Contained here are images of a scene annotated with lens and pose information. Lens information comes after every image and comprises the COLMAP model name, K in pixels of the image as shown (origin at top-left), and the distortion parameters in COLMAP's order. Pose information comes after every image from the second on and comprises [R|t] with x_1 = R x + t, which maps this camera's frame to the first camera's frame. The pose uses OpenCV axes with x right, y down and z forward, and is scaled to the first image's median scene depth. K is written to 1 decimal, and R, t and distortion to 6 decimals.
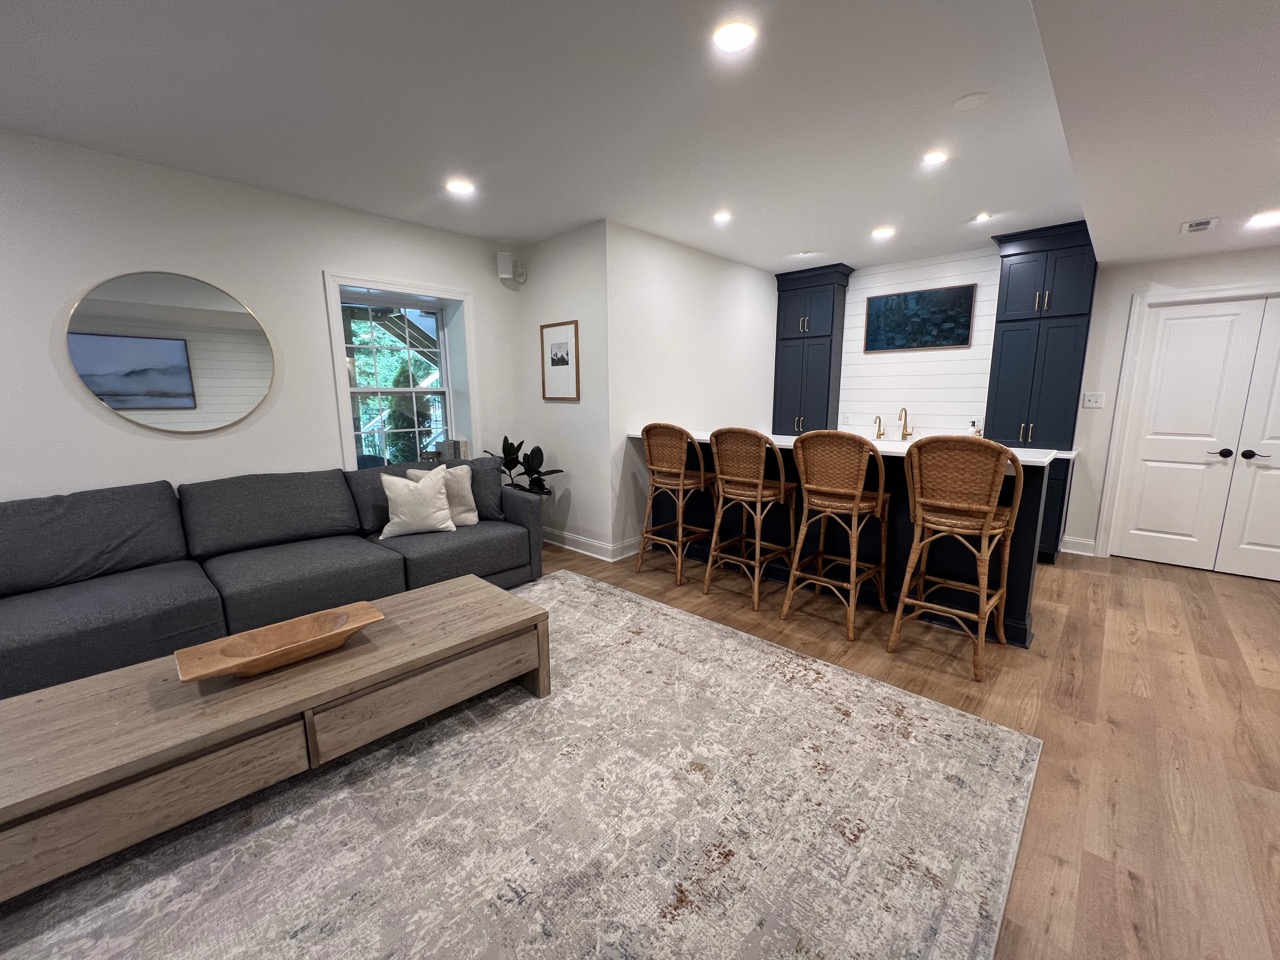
lens RADIAL K [[512.5, 0, 640.2], [0, 512.5, 483.1], [0, 0, 1]] dist [-0.003691, 0.001278]
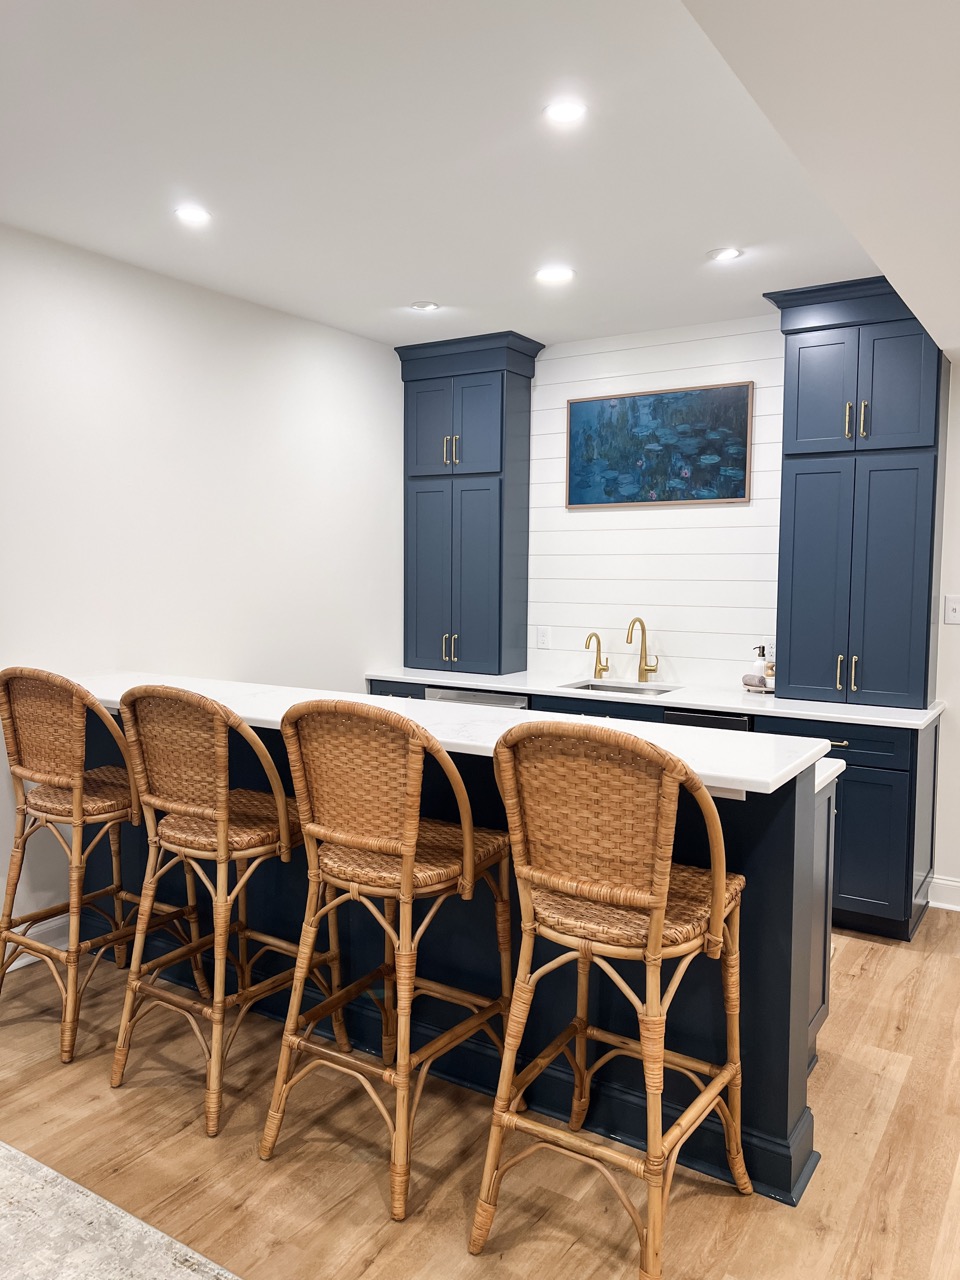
lens RADIAL K [[958.8, 0, 471.5], [0, 958.8, 638.3], [0, 0, 1]] dist [0.051146, -0.055376]
pose [[0.983874, -0.002142, 0.178852, 0.290148], [0.018978, 0.995534, -0.092478, -0.067979], [-0.177855, 0.094381, 0.979520, 0.171331]]
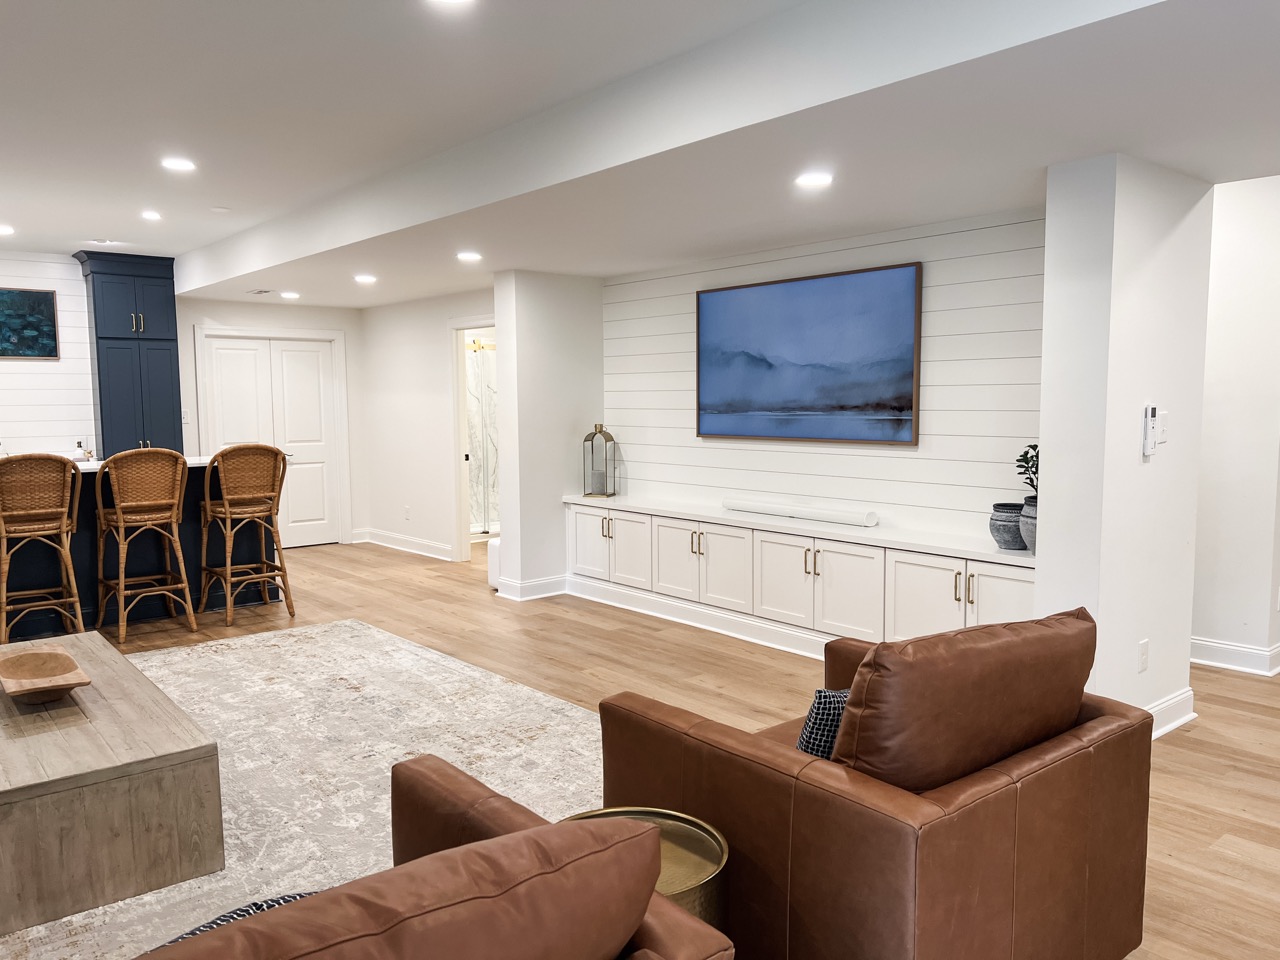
lens RADIAL K [[958.8, 0, 640.3], [0, 958.8, 487.7], [0, 0, 1]] dist [0.051146, -0.055376]
pose [[0.113895, -0.090105, 0.989398, -1.353473], [0.174207, 0.982260, 0.069401, 0.016689], [-0.978100, 0.164456, 0.127572, -0.243380]]
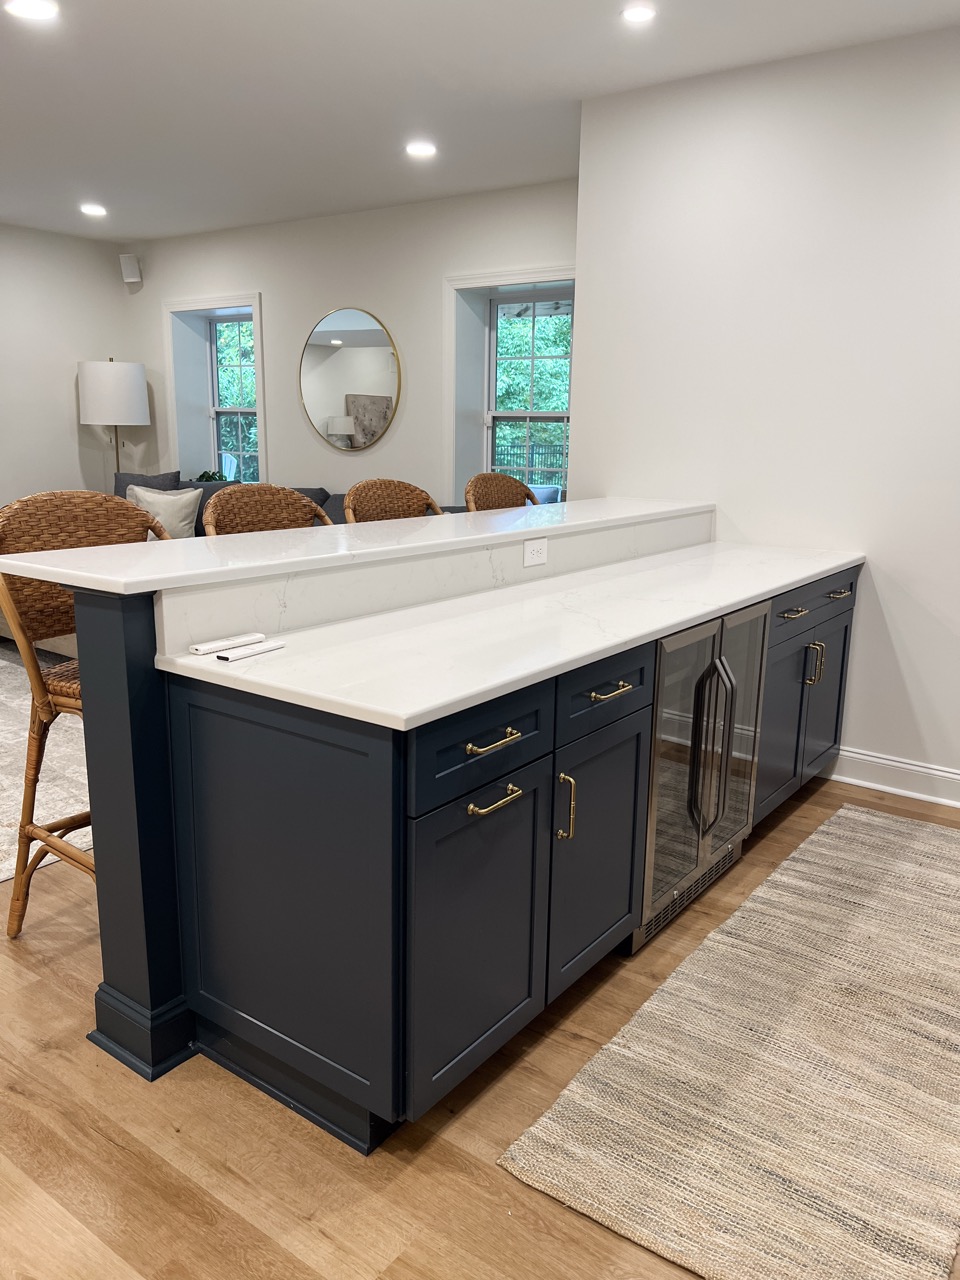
lens RADIAL K [[958.8, 0, 479.0], [0, 958.8, 644.6], [0, 0, 1]] dist [0.051146, -0.055376]
pose [[0.120313, 0.233317, -0.964929, 1.245940], [-0.184918, 0.960245, 0.209128, -0.173052], [0.975361, 0.153272, 0.158675, 0.955563]]
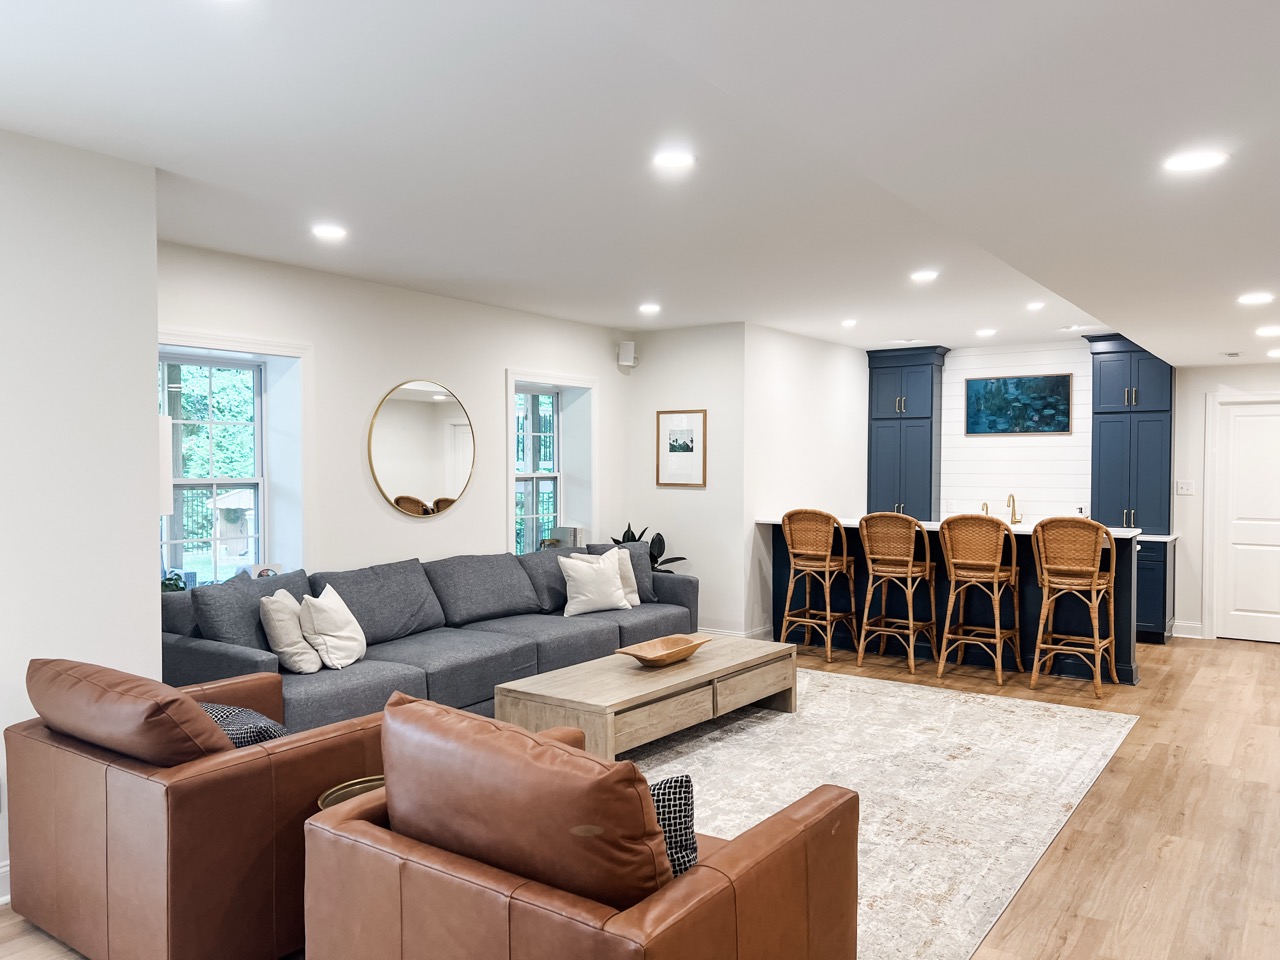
lens RADIAL K [[958.8, 0, 631.2], [0, 958.8, 488.7], [0, 0, 1]] dist [0.051146, -0.055376]
pose [[0.990923, 0.002453, 0.134411, -0.670495], [0.016796, 0.989741, -0.141884, 0.135336], [-0.133380, 0.142854, 0.980715, -1.050700]]
